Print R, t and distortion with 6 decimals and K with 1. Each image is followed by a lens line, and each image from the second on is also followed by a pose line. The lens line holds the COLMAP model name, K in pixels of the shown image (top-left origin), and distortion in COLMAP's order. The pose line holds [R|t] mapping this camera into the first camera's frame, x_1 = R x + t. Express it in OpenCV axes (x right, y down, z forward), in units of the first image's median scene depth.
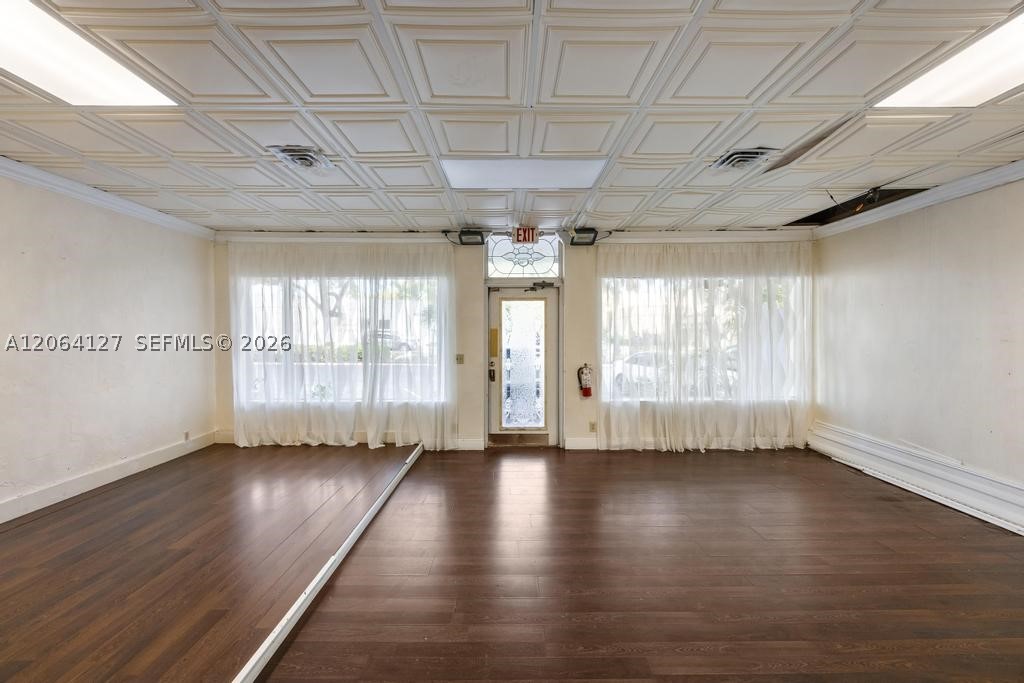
lens RADIAL K [[414.1, 0, 488.0], [0, 414.1, 335.4], [0, 0, 1]] dist [-0.001301, -0.000157]
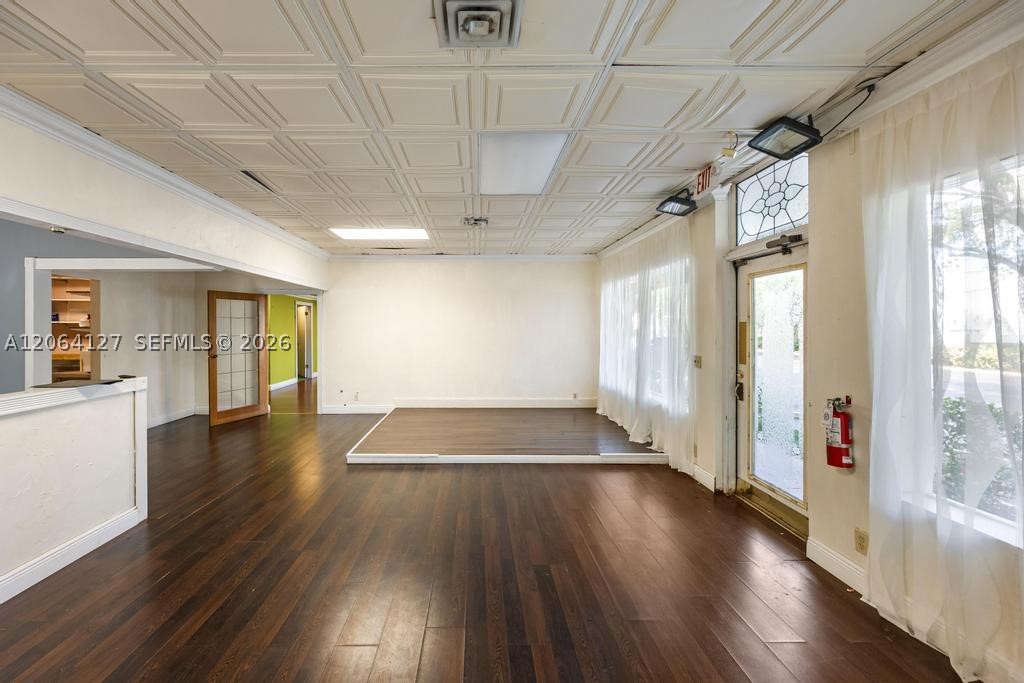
lens RADIAL K [[414.1, 0, 488.0], [0, 414.1, 335.4], [0, 0, 1]] dist [-0.001301, -0.000157]
pose [[0.006394, 0.019464, -0.999790, 0.702232], [-0.008365, 0.999777, 0.019410, -0.004041], [0.999945, 0.008240, 0.006556, 0.608638]]
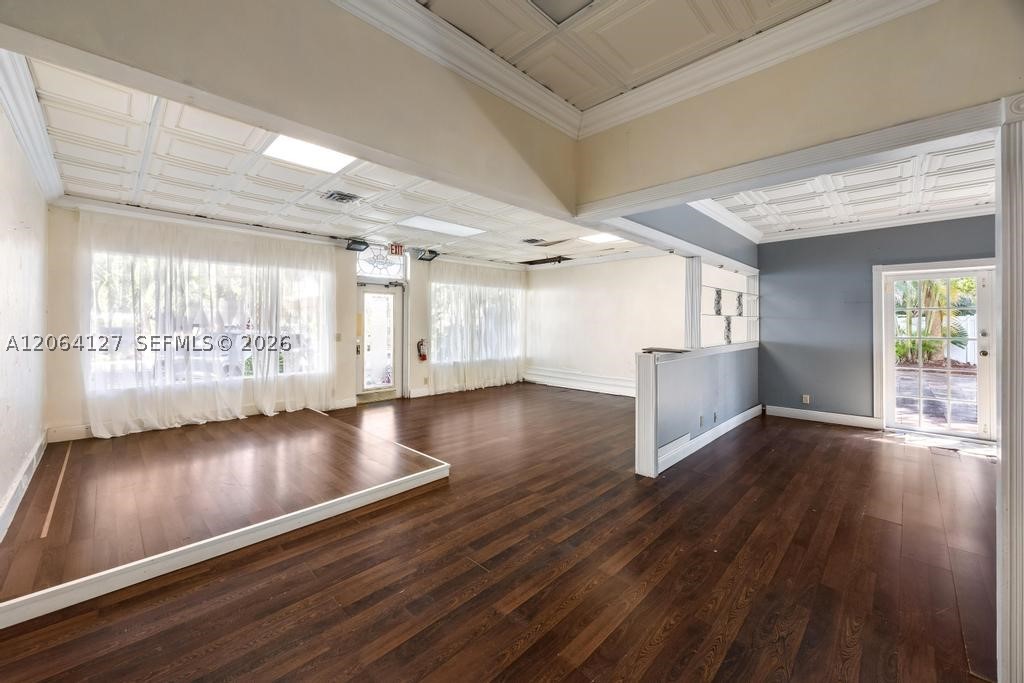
lens RADIAL K [[405.7, 0, 497.5], [0, 405.7, 319.6], [0, 0, 1]] dist [0.000150, 0.000000]
pose [[0.718407, 0.011540, 0.695527, -0.591499], [-0.001551, 0.999886, -0.014988, 0.020675], [-0.695621, 0.009689, 0.718343, -0.243188]]
